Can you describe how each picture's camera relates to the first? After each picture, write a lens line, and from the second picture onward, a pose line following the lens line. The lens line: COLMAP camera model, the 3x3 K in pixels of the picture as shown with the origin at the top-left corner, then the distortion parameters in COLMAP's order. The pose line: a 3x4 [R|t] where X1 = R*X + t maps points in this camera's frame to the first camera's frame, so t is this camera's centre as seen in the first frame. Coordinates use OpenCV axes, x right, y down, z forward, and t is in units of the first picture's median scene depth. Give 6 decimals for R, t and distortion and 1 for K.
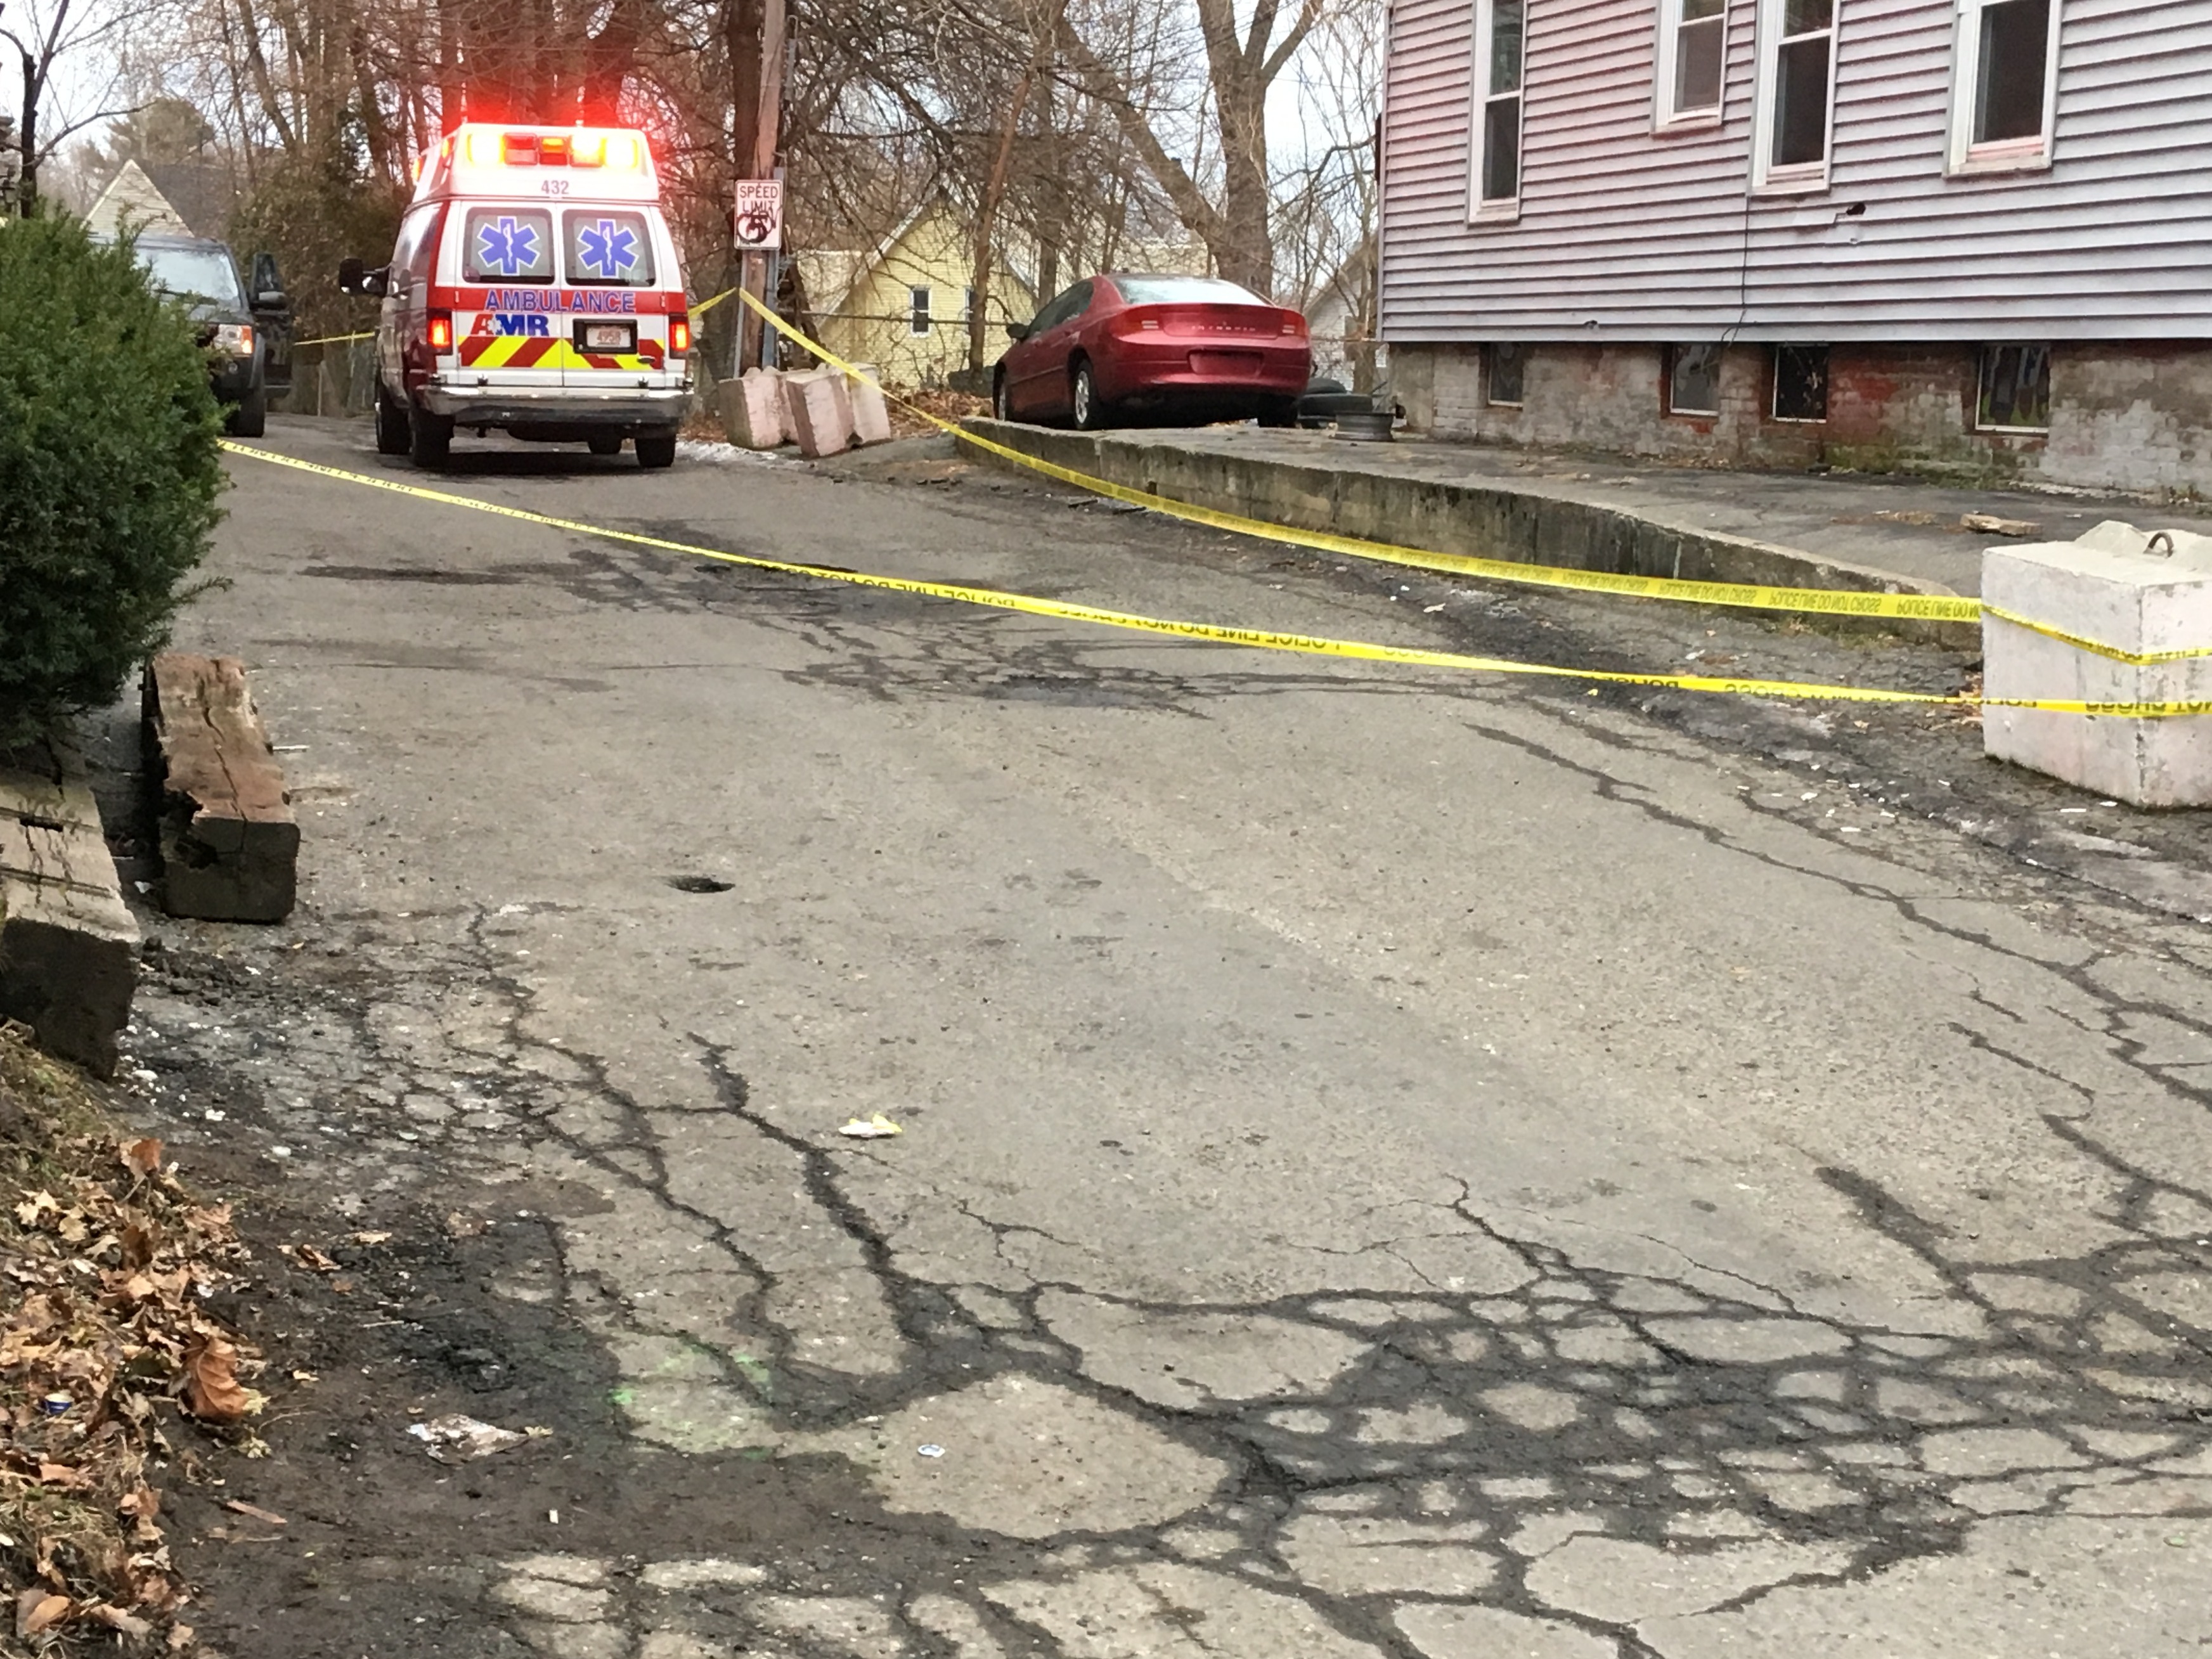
lens RADIAL K [[3717.9, 0, 1106.0], [0, 3717.9, 829.5], [0, 0, 1]] dist [-0.002423, 0.199821]
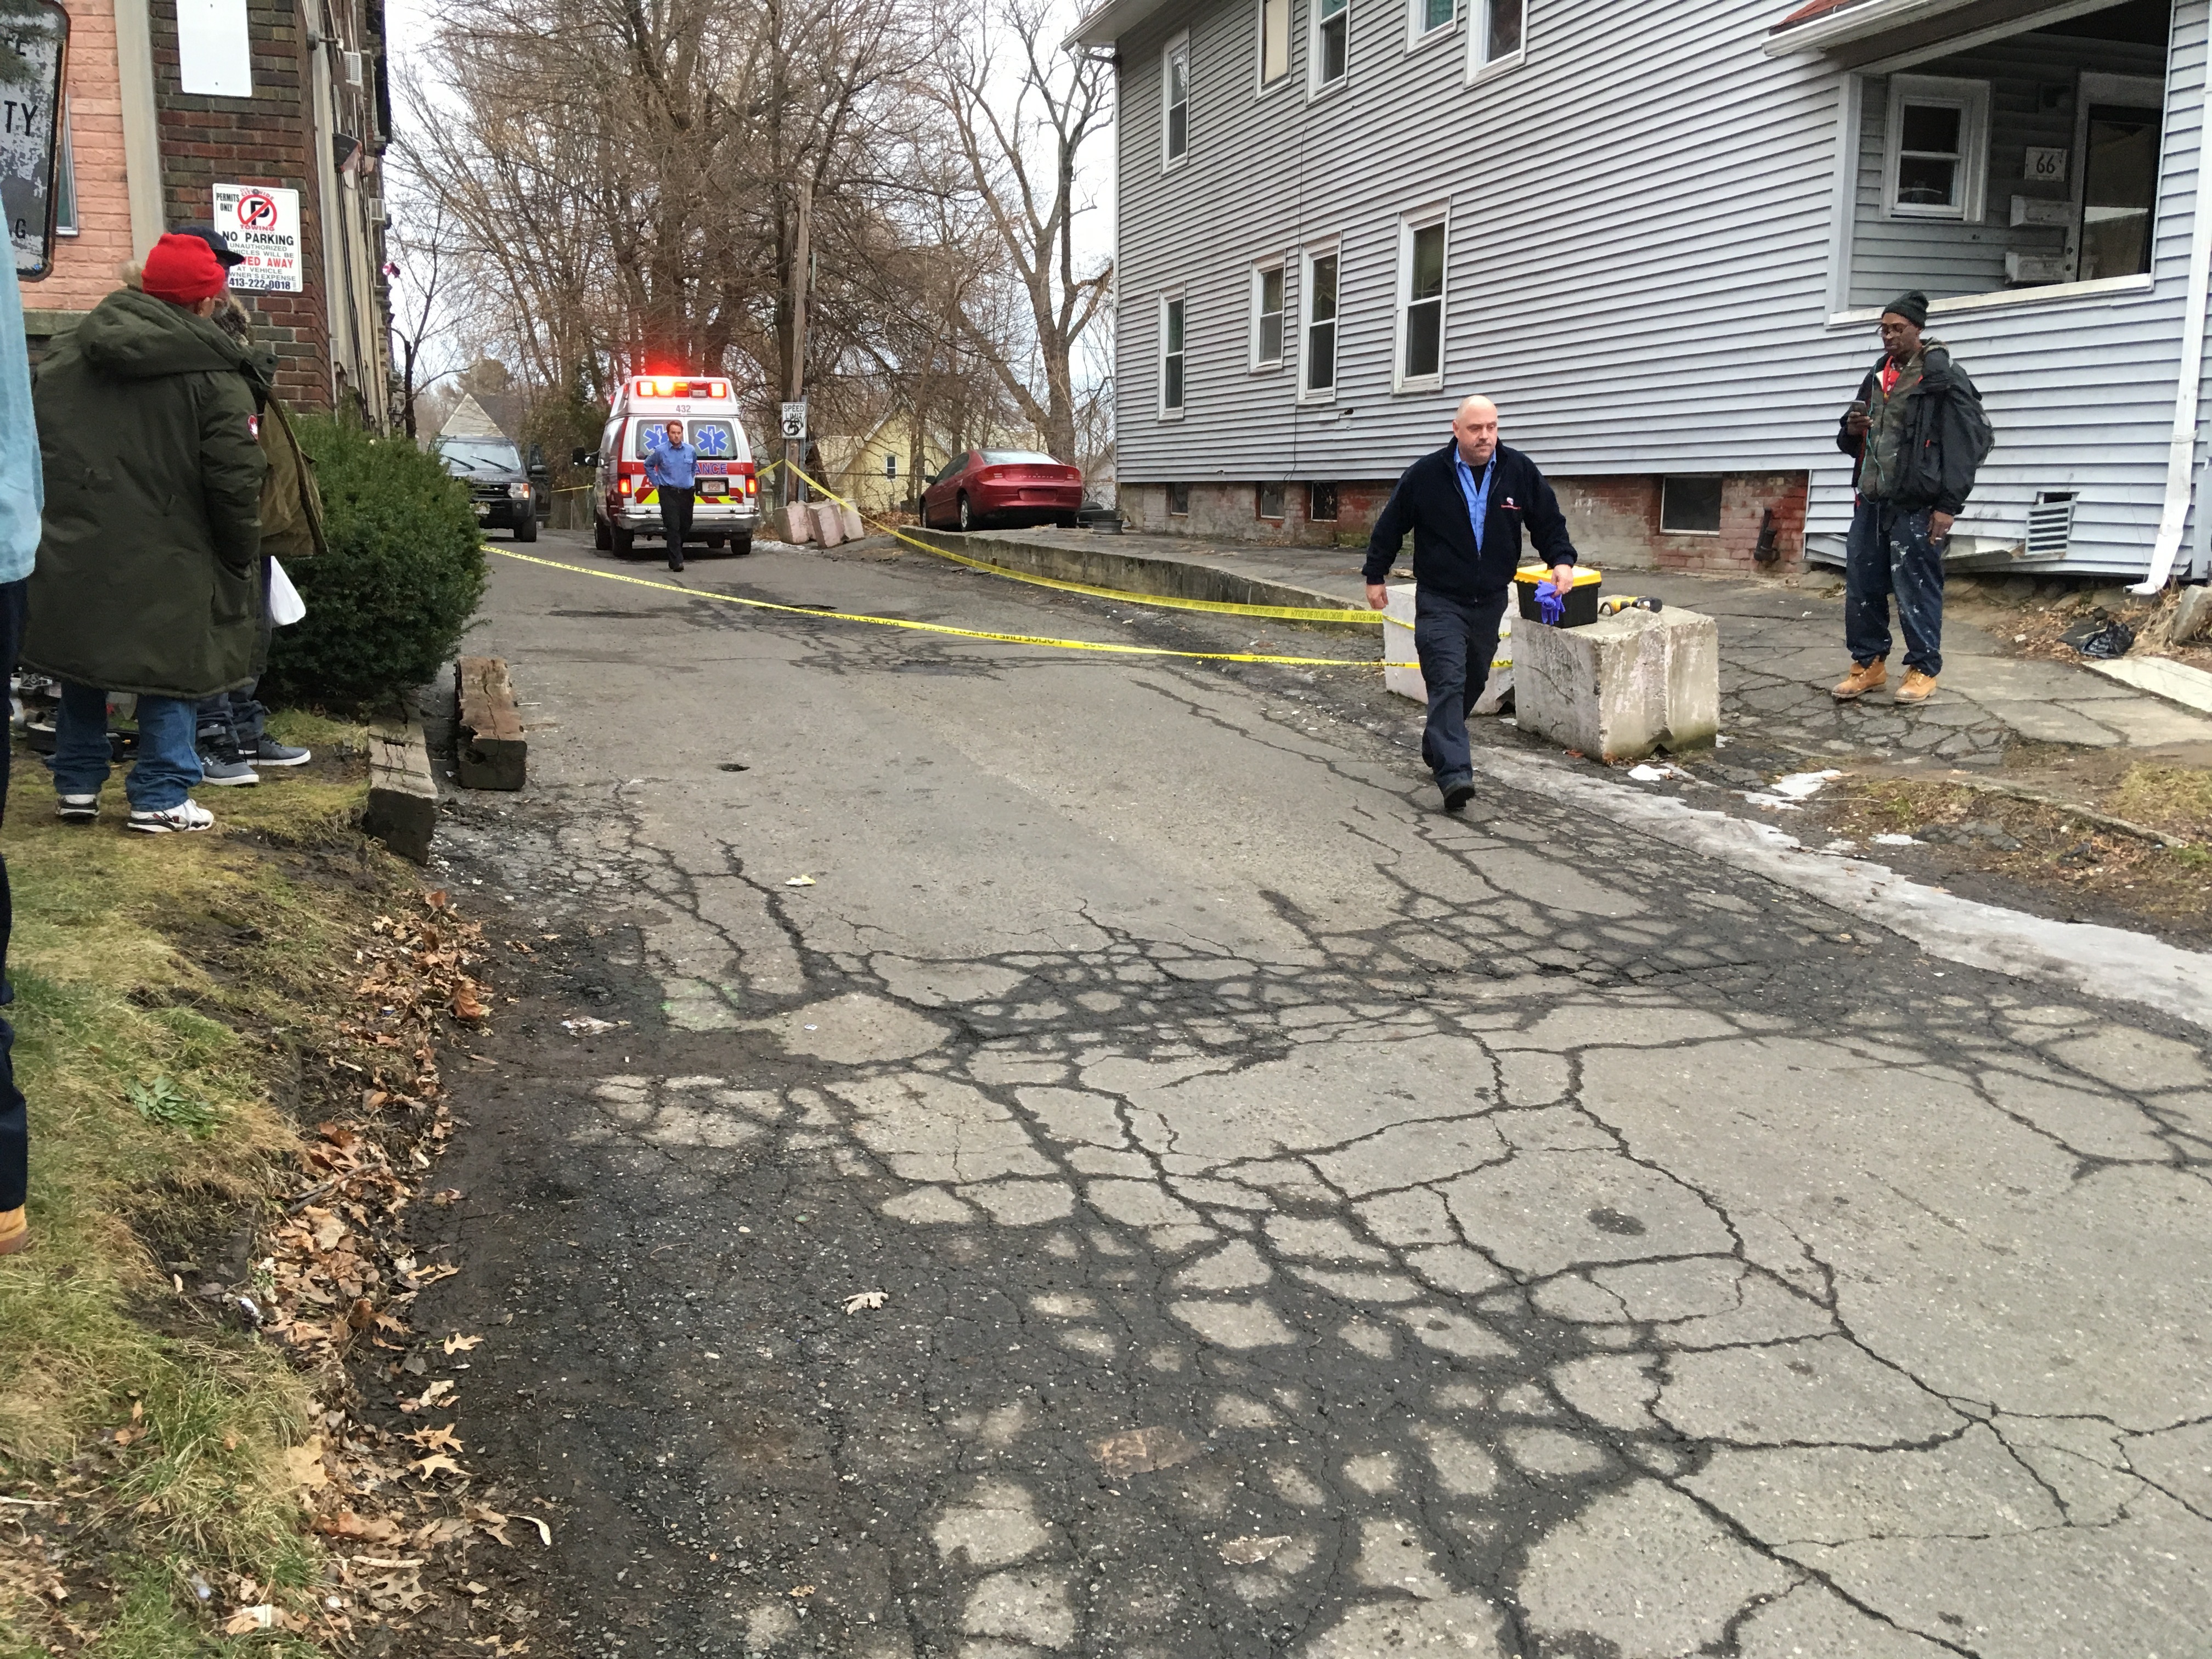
lens RADIAL K [[2022.3, 0, 1106.0], [0, 2022.3, 829.5], [0, 0, 1]] dist [0.014712, -0.004017]
pose [[0.999261, -0.022366, 0.031274, 0.061299], [0.020989, 0.998824, 0.043701, 0.005019], [-0.032215, -0.043012, 0.998555, -0.108320]]
